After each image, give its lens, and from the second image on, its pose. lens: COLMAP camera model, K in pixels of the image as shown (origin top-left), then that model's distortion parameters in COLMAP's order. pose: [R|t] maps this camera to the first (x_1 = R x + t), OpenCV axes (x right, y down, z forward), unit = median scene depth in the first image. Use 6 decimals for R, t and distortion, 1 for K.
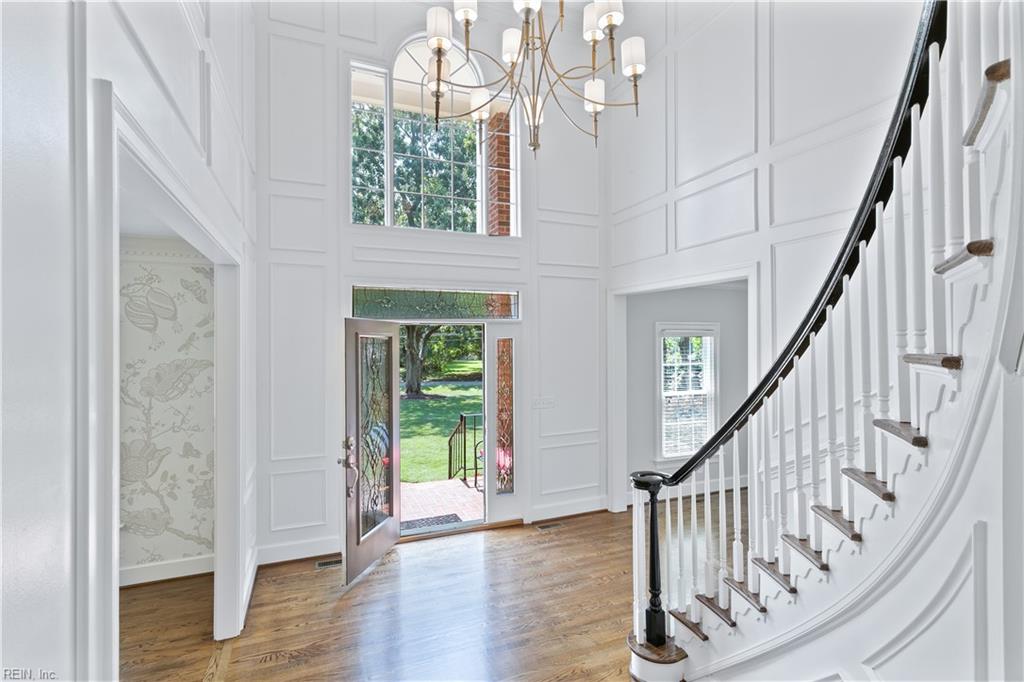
lens RADIAL K [[486.3, 0, 513.0], [0, 486.3, 341.7], [0, 0, 1]] dist [-0.000168, 0.001335]
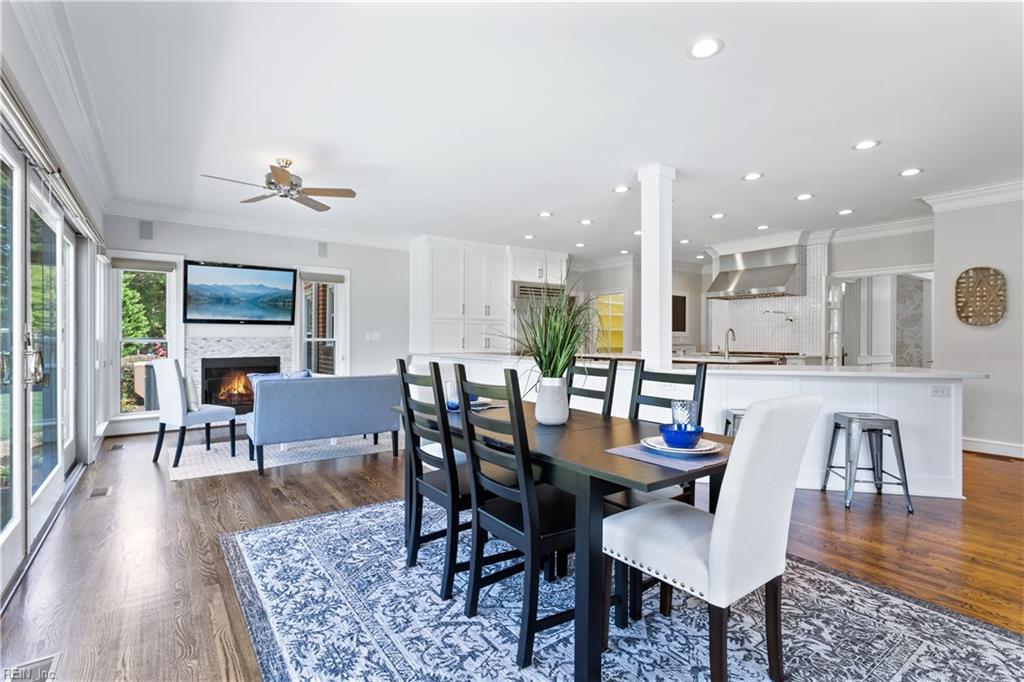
lens RADIAL K [[486.3, 0, 505.7], [0, 486.3, 336.0], [0, 0, 1]] dist [-0.000168, 0.001335]
pose [[0.232260, 0.003842, -0.972646, 1.505478], [0.002283, 0.999987, 0.004496, 0.150042], [0.972651, -0.003265, 0.232249, -1.951775]]
